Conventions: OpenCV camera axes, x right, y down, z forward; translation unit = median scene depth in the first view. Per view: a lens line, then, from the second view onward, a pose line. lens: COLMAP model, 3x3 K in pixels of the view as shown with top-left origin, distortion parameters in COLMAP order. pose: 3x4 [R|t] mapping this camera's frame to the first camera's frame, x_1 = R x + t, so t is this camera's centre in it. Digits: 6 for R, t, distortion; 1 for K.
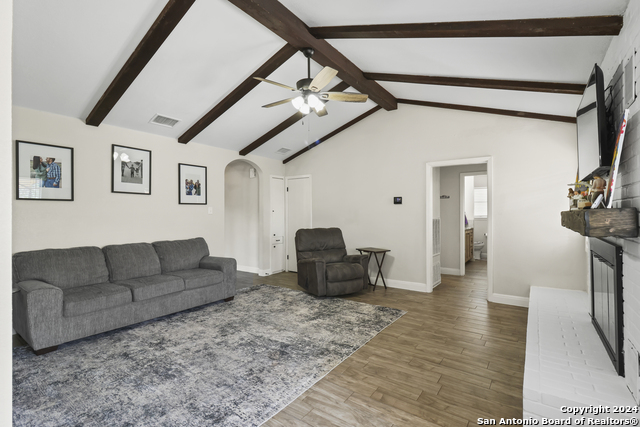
lens RADIAL K [[298.2, 0, 321.9], [0, 298.2, 211.3], [0, 0, 1]] dist [-0.000268, -0.000980]
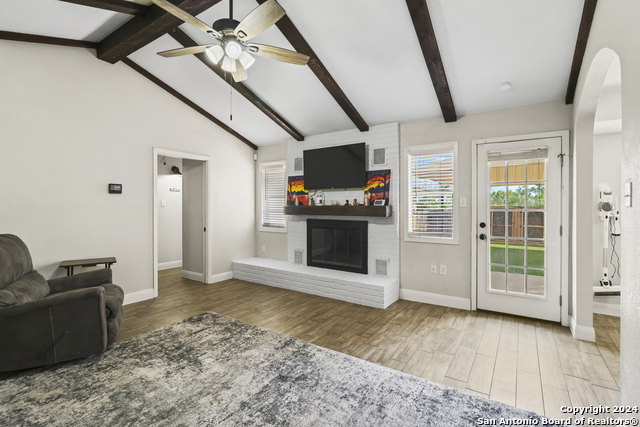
lens RADIAL K [[298.2, 0, 319.5], [0, 298.2, 207.0], [0, 0, 1]] dist [-0.000268, -0.000980]
pose [[-0.030196, 0.001208, 0.999543, -0.788186], [-0.010694, 0.999942, -0.001531, 0.006207], [-0.999487, -0.010735, -0.030181, 0.815206]]
